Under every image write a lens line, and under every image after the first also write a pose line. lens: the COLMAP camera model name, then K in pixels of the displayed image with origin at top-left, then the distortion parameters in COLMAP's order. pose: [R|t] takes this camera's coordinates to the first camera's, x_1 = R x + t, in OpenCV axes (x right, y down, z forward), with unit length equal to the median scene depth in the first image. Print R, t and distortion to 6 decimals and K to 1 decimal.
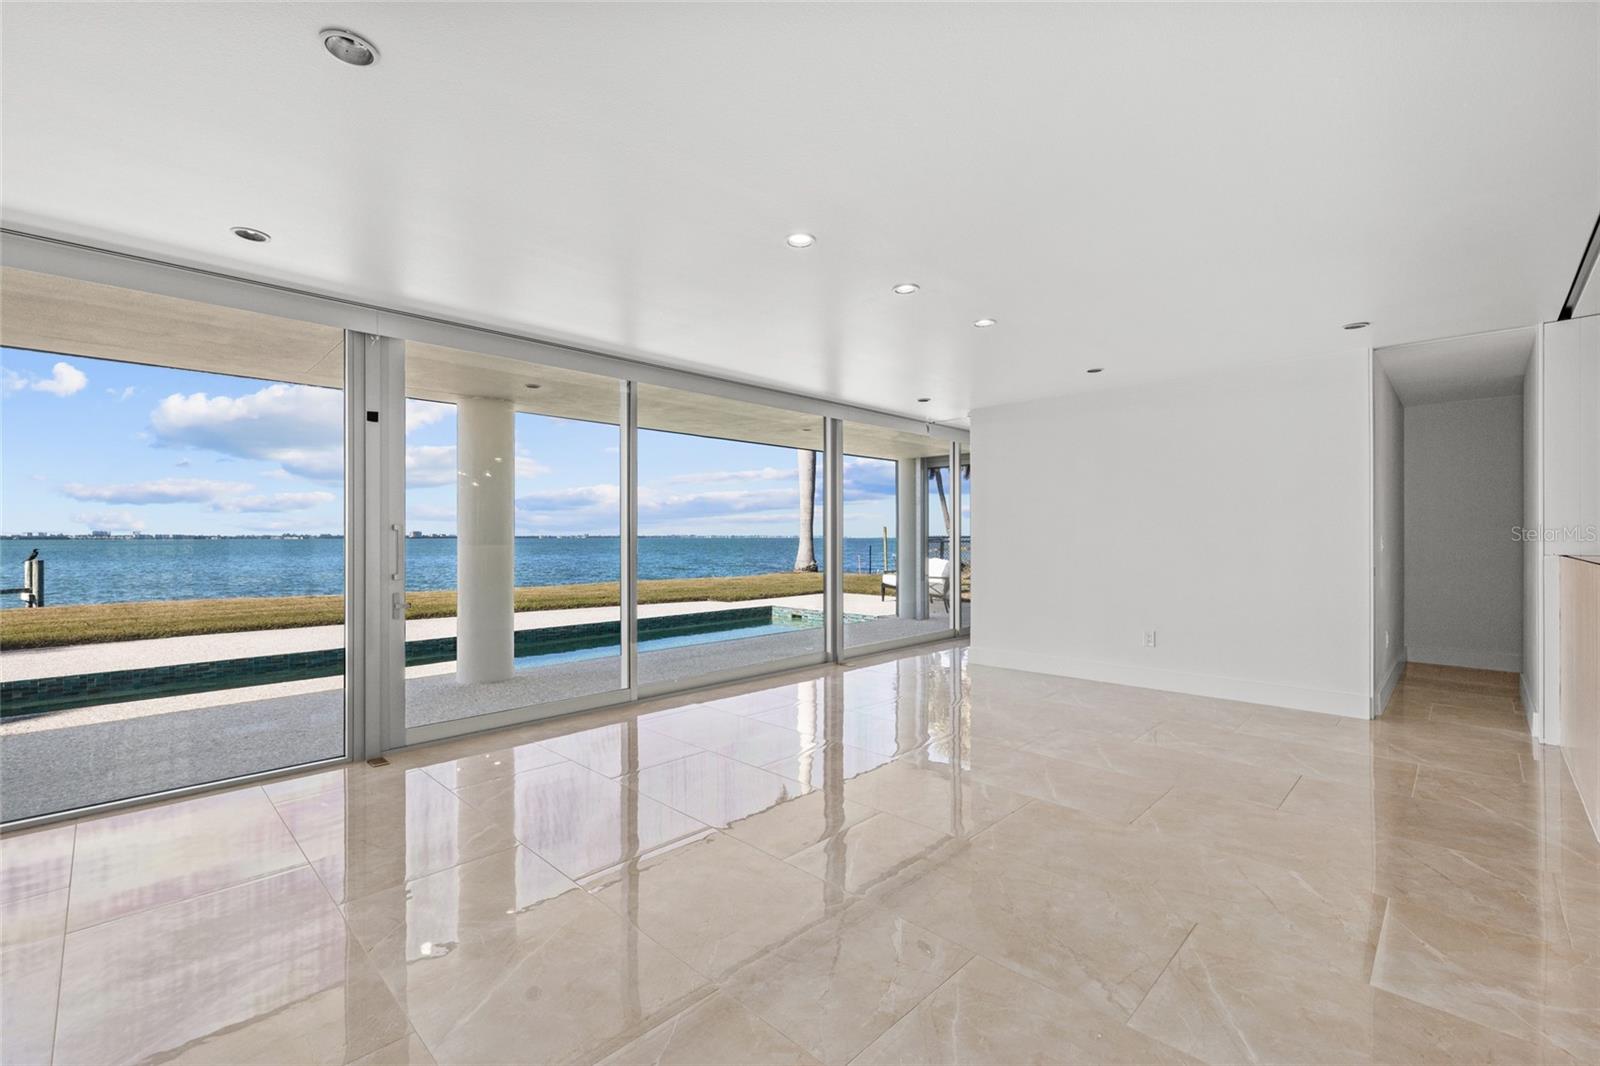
lens RADIAL K [[683.0, 0, 800.0], [0, 683.0, 536.9], [0, 0, 1]] dist [0.001007, 0.000656]
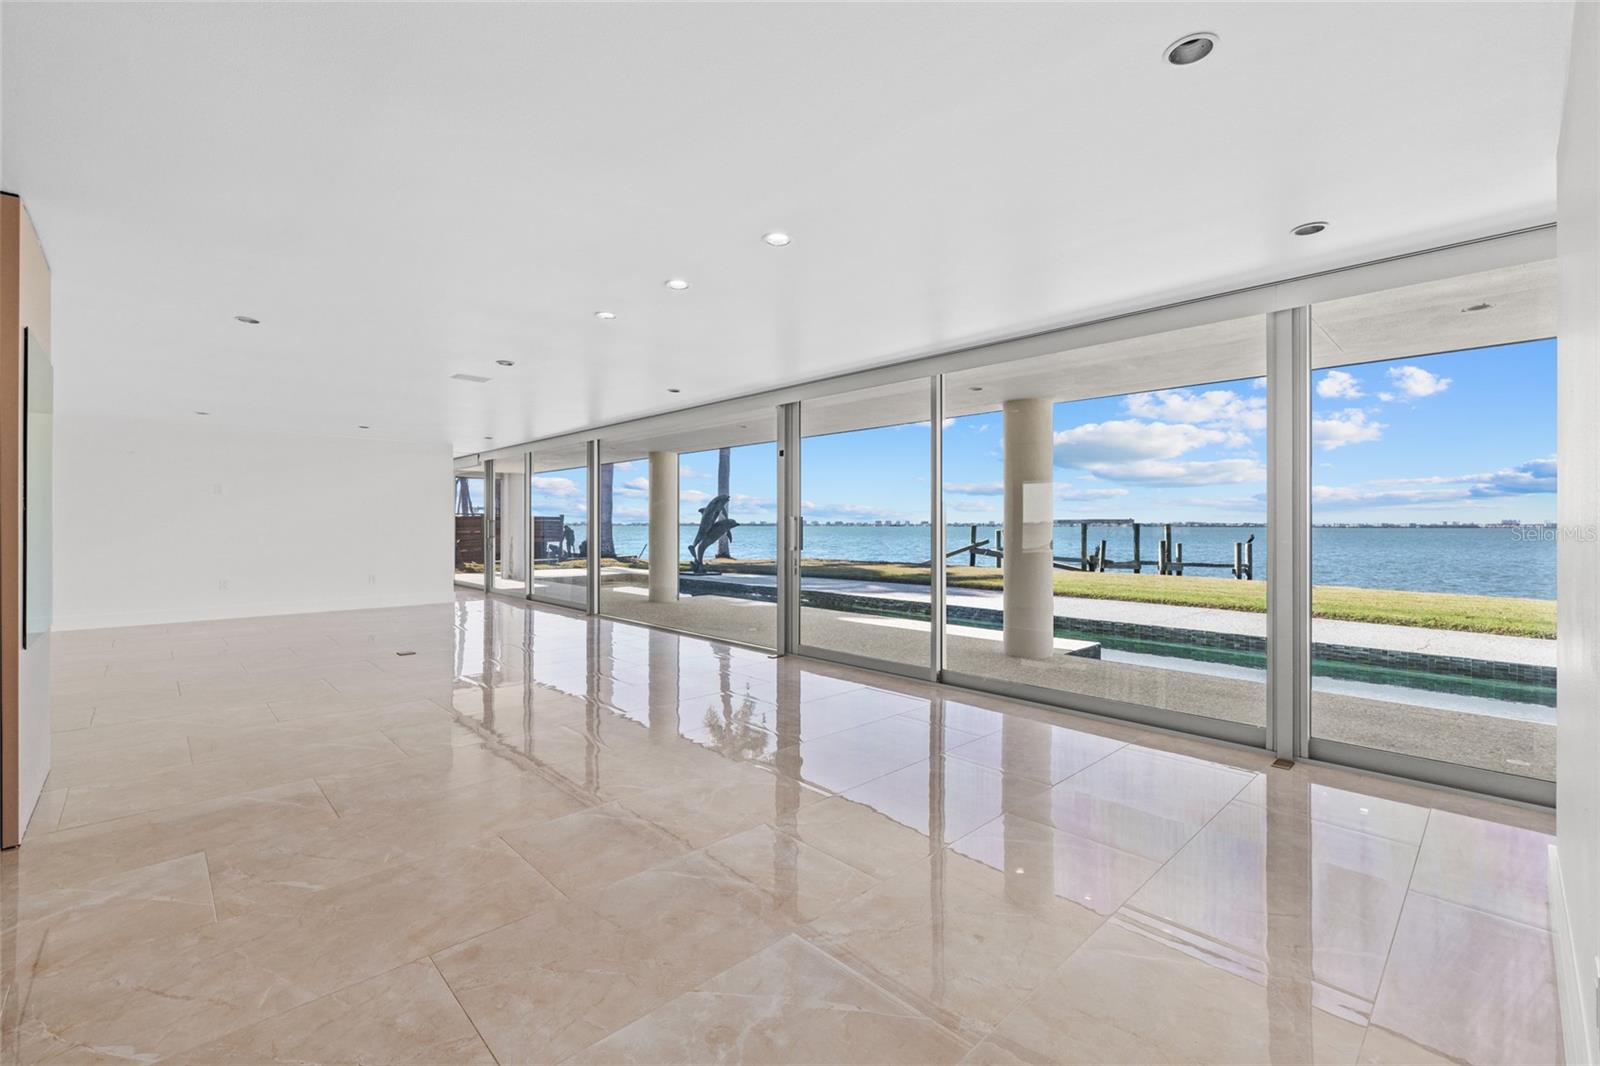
lens RADIAL K [[678.1, 0, 801.4], [0, 678.1, 526.0], [0, 0, 1]] dist [0.001943, 0.000057]
pose [[-0.029355, 0.004426, -0.999559, 0.776019], [-0.003973, 0.999982, 0.004545, -0.001711], [0.999561, 0.004104, -0.029337, 0.804063]]
